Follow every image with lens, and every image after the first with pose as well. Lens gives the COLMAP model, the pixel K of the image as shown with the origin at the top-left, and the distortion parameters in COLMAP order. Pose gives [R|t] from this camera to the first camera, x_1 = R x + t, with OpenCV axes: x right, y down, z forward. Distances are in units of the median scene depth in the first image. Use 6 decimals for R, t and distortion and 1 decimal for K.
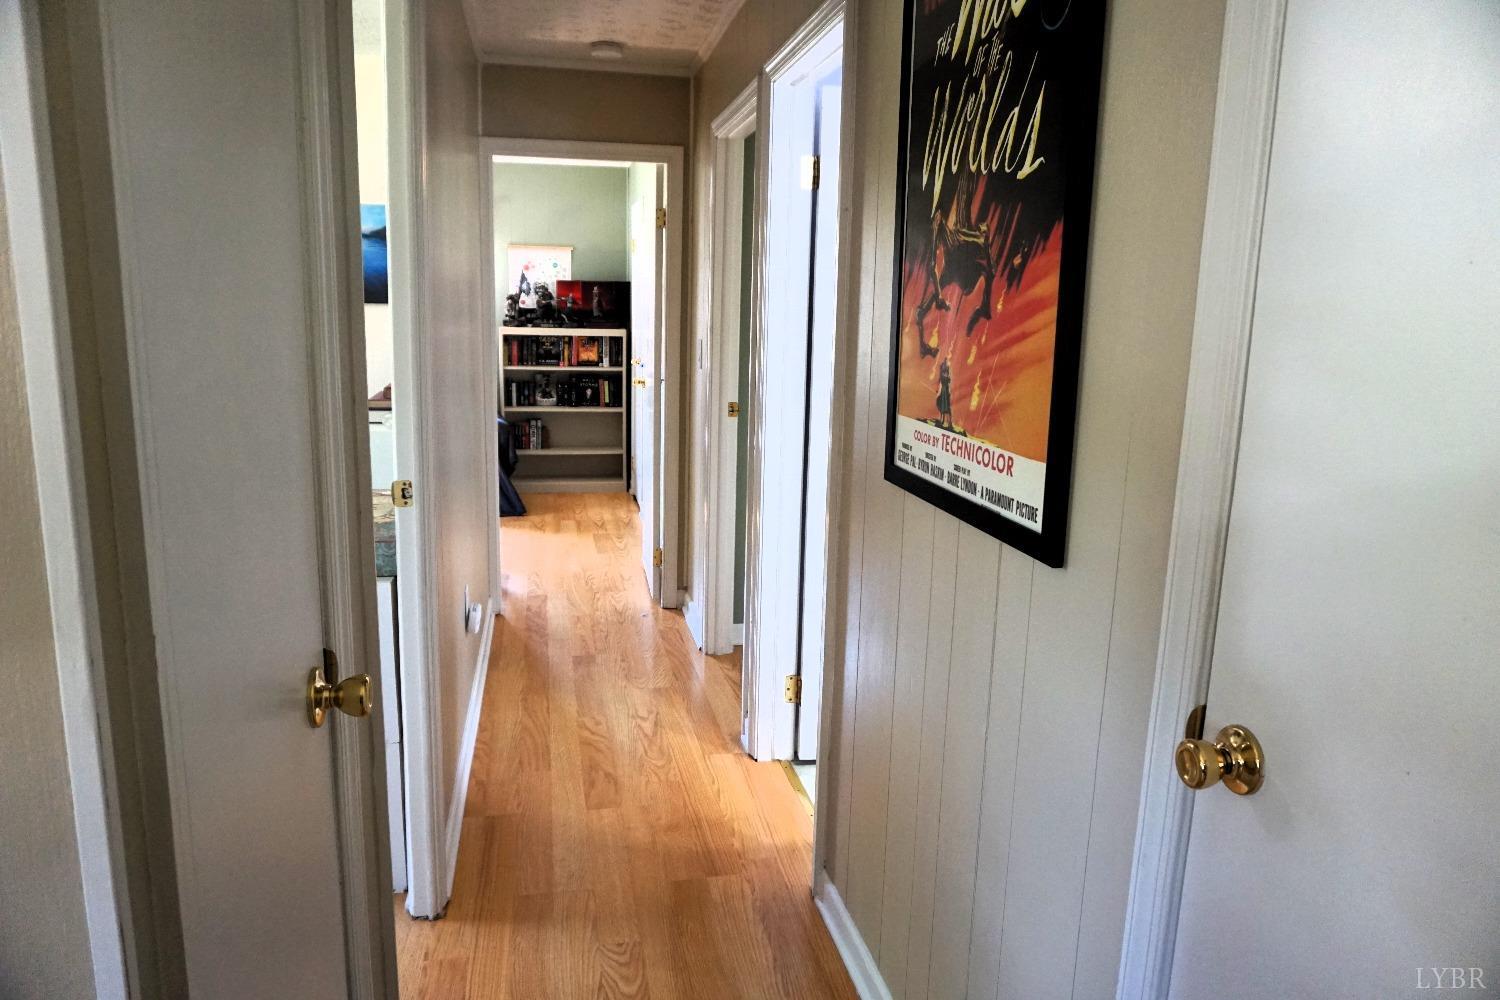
lens RADIAL K [[1011.9, 0, 750.0], [0, 1011.9, 500.0], [0, 0, 1]] dist [-0.043956, 0.041368]
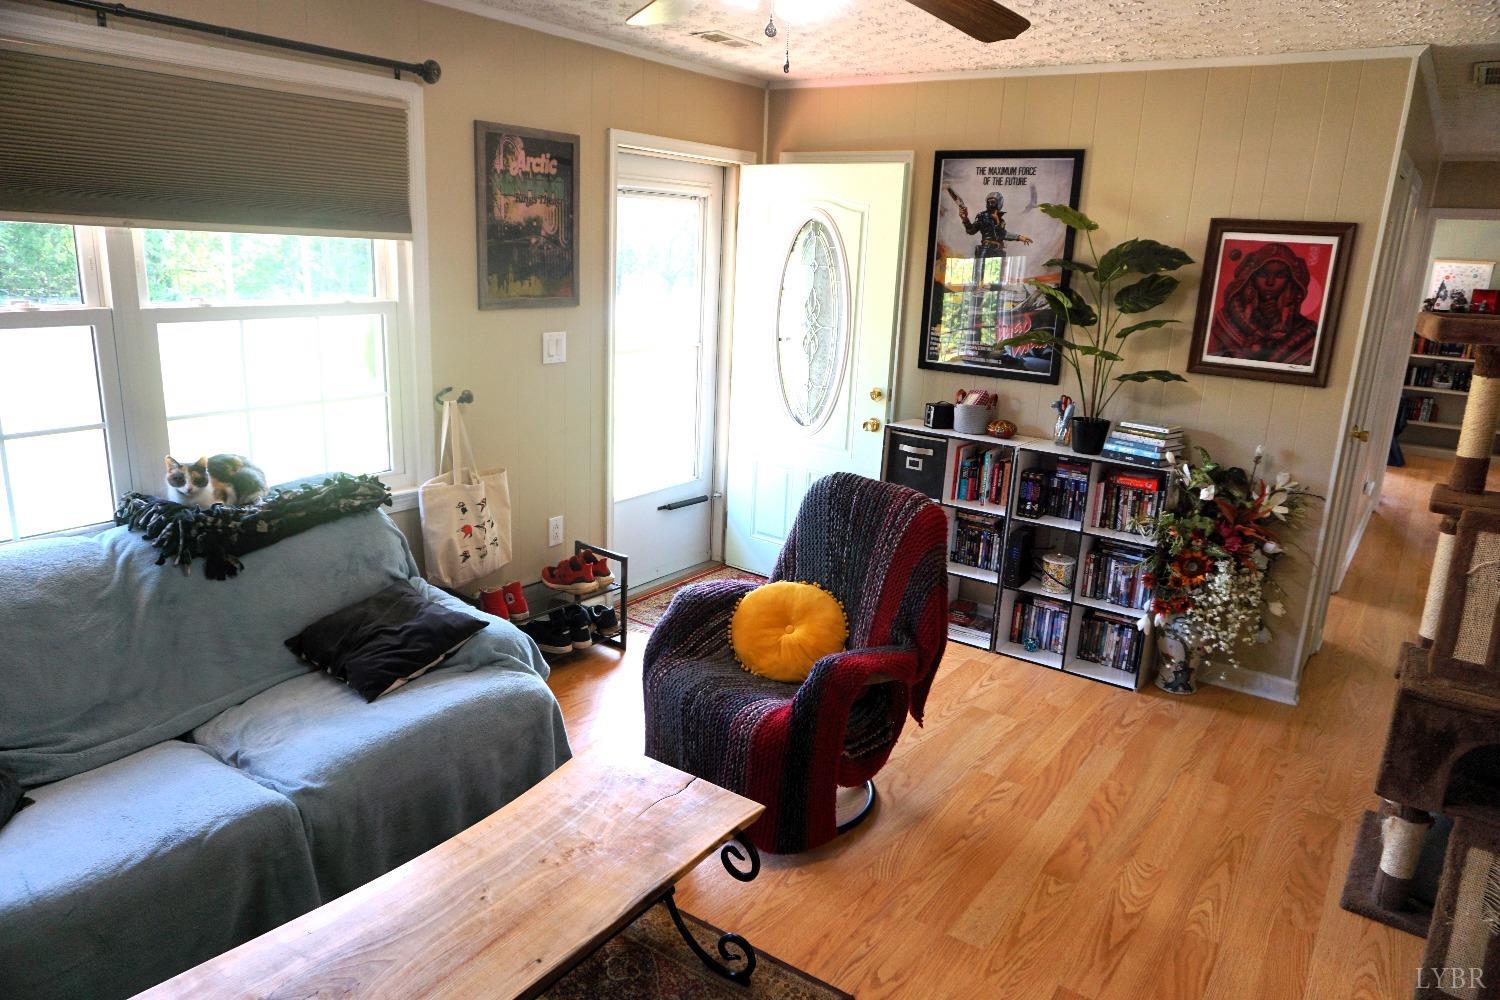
lens RADIAL K [[1011.9, 0, 750.0], [0, 1011.9, 500.0], [0, 0, 1]] dist [-0.043956, 0.041368]
pose [[0.690077, 0.183143, -0.700181, 0.103146], [-0.165523, 0.981749, 0.093657, 0.069995], [0.704554, 0.051265, 0.707796, -0.485762]]
